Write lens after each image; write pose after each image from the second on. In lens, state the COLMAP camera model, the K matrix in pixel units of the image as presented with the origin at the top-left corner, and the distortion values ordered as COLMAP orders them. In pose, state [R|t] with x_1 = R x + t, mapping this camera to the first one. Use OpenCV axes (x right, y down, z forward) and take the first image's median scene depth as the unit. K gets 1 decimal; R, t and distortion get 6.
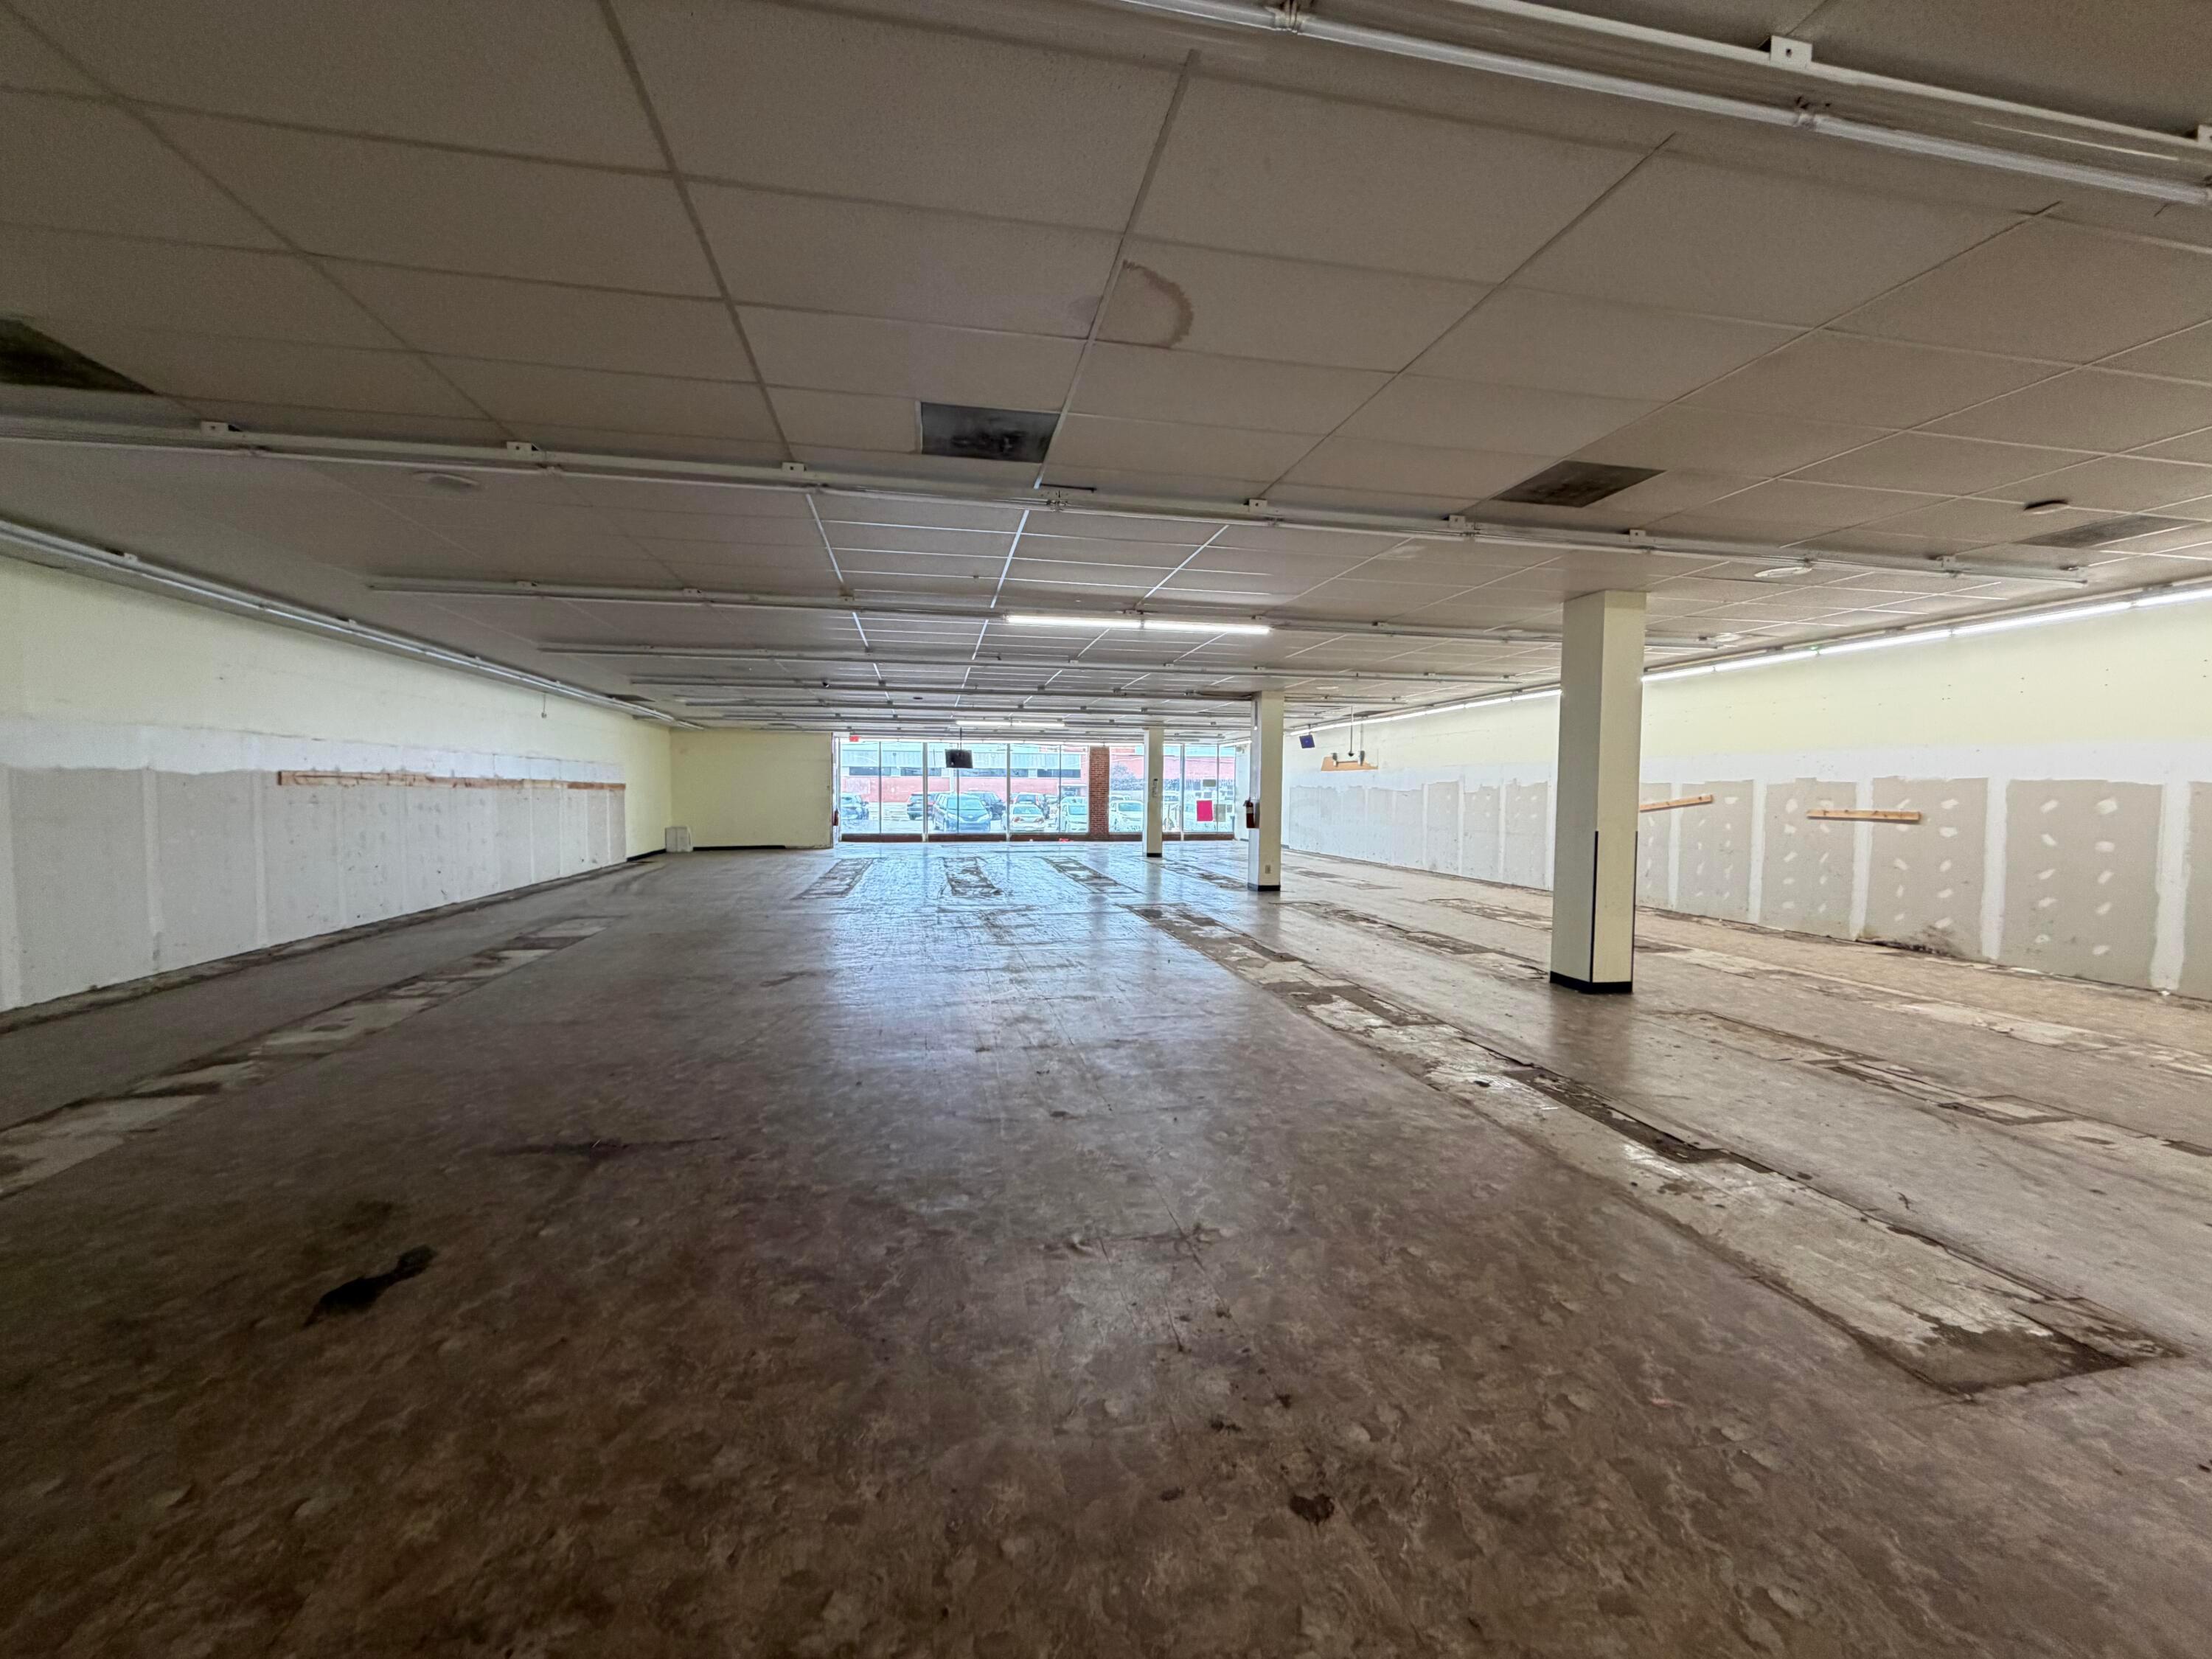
lens RADIAL K [[878.7, 0, 1098.1], [0, 878.7, 832.0], [0, 0, 1]] dist [0.000265, -0.000139]
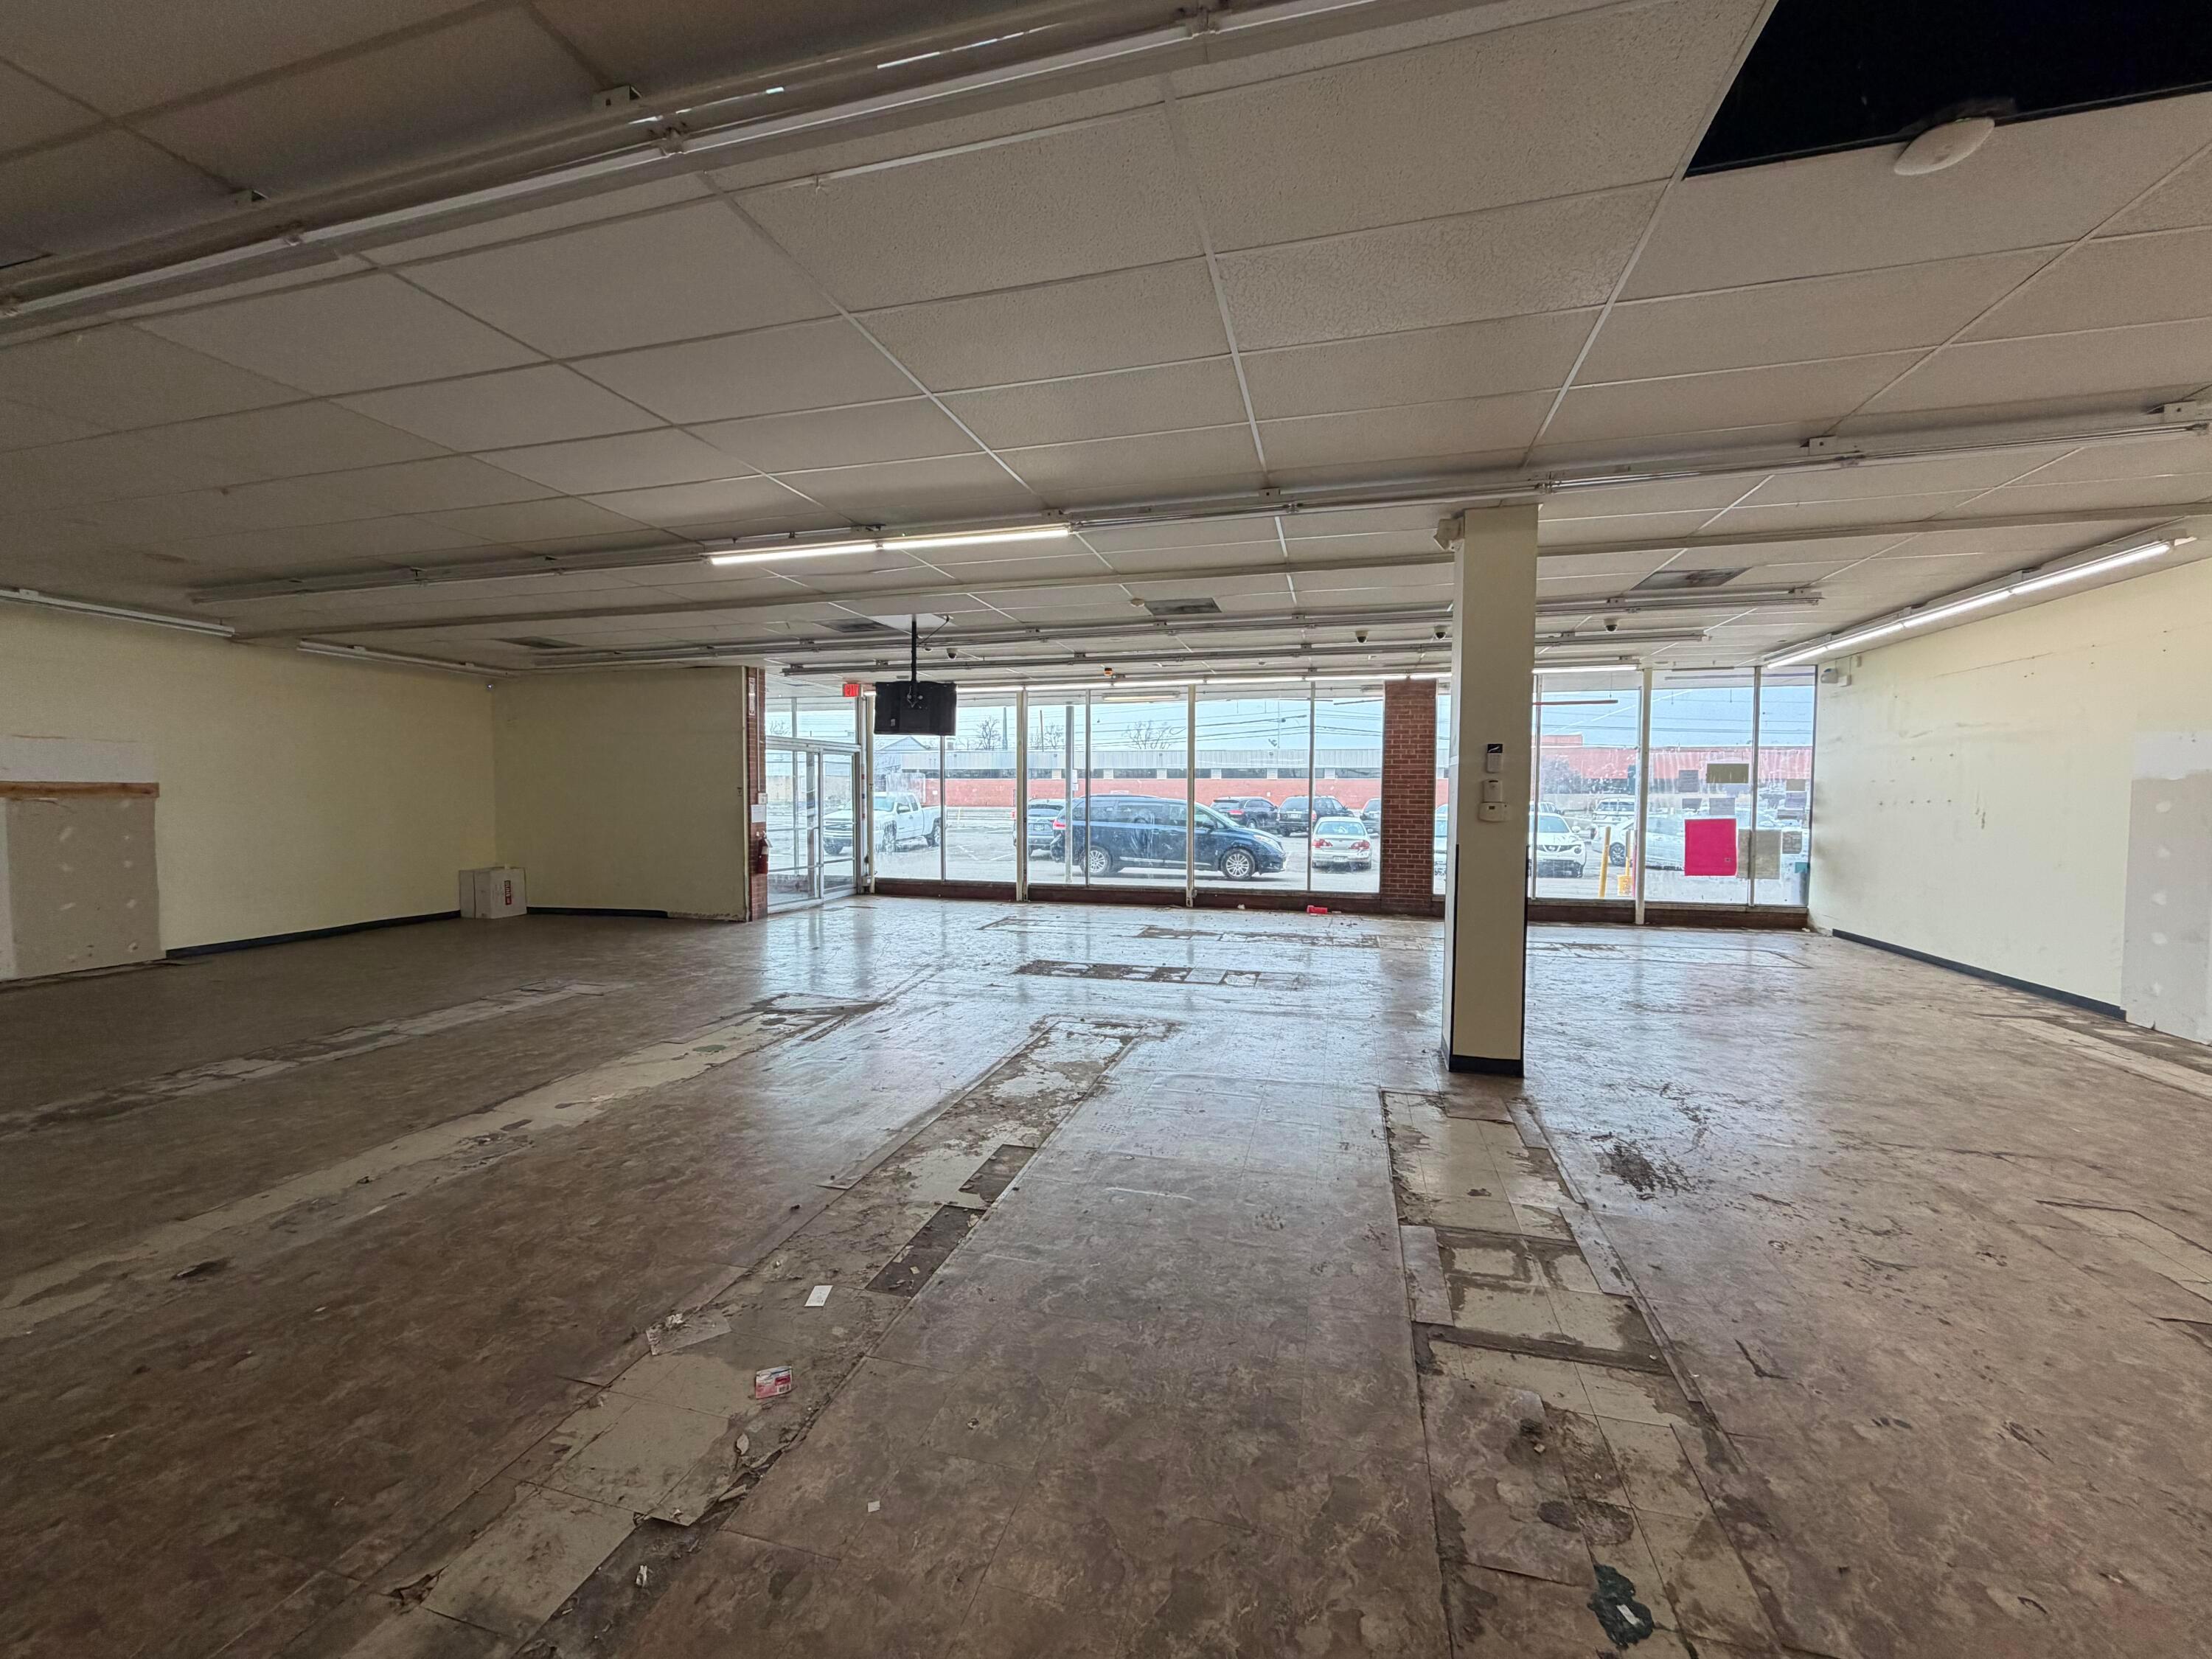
lens RADIAL K [[878.7, 0, 1099.4], [0, 878.7, 825.7], [0, 0, 1]] dist [0.000265, -0.000139]
pose [[0.892906, 0.012170, -0.450079, 0.163596], [-0.017652, 0.999812, -0.007986, -0.074650], [0.449898, 0.015076, 0.892953, 1.576850]]
